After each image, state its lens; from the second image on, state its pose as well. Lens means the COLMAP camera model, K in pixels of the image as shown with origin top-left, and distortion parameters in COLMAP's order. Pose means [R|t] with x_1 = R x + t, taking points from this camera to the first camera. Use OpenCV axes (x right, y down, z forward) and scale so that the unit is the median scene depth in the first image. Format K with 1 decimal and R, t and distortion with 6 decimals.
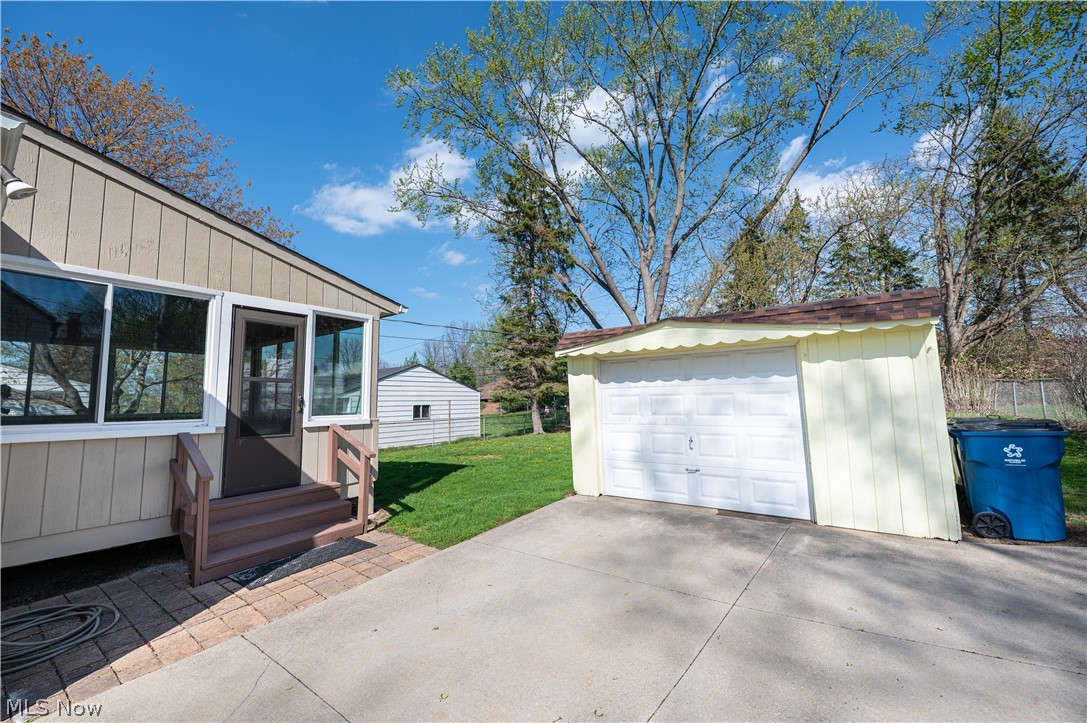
lens RADIAL K [[433.9, 0, 541.3], [0, 433.9, 363.1], [0, 0, 1]] dist [0.000176, 0.000083]
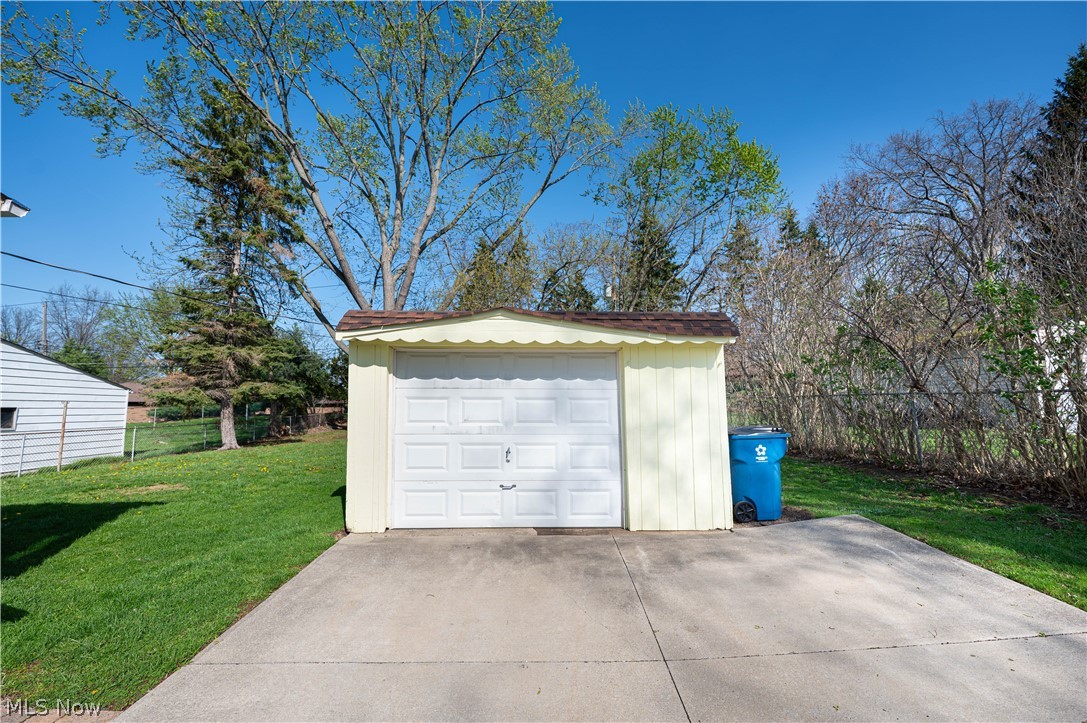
lens RADIAL K [[432.1, 0, 539.7], [0, 432.1, 366.1], [0, 0, 1]] dist [0.000230, -0.000071]
pose [[0.796546, 0.075476, 0.599849, -0.041847], [-0.068312, 0.997059, -0.034743, 0.010043], [-0.600707, -0.013302, 0.799359, 0.083728]]
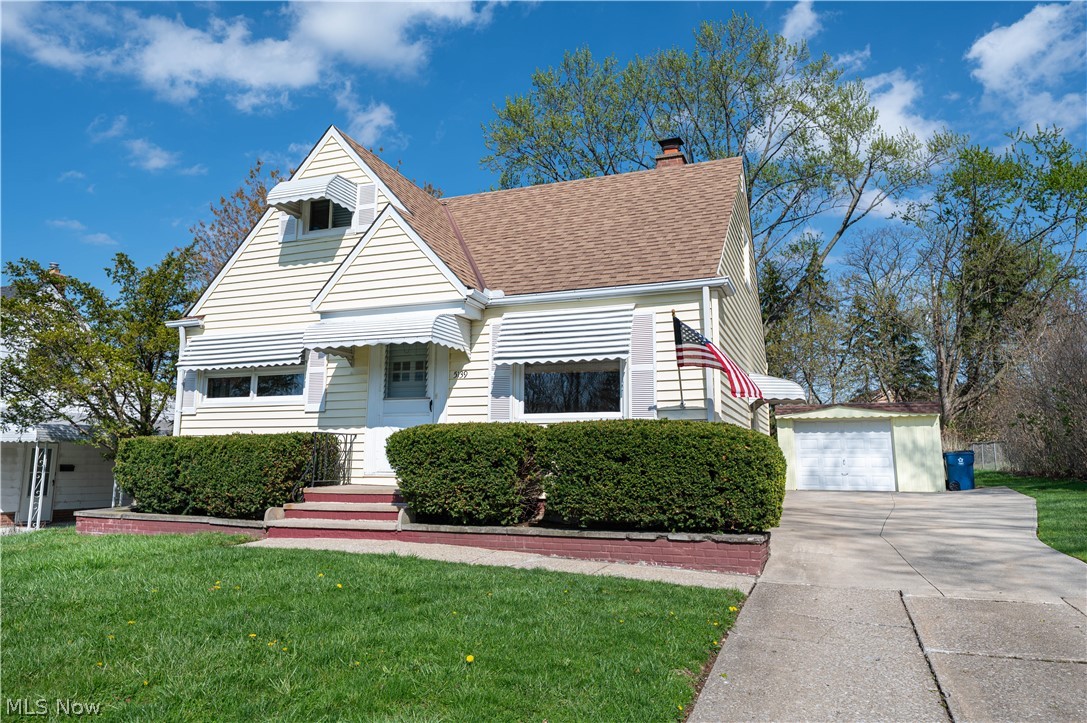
lens RADIAL K [[751.6, 0, 546.8], [0, 751.6, 360.3], [0, 0, 1]] dist [-0.004257, 0.000618]
pose [[0.962685, 0.058344, 0.264262, -0.639842], [-0.042346, 0.996931, -0.065841, -0.003696], [-0.267292, 0.052194, 0.962201, -0.679550]]
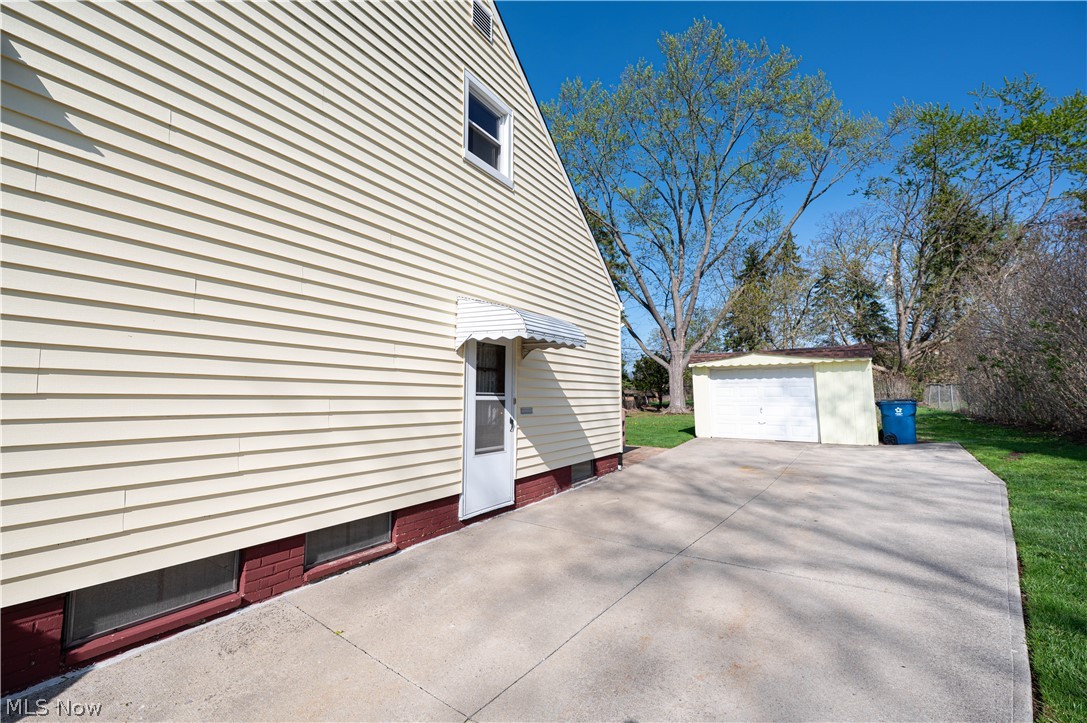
lens RADIAL K [[439.0, 0, 539.7], [0, 439.0, 359.8], [0, 0, 1]] dist [-0.001686, 0.000134]
pose [[0.998896, 0.020846, 0.042104, -0.249398], [-0.020839, 0.999783, -0.000606, -0.010770], [-0.042107, -0.000273, 0.999113, -0.325749]]
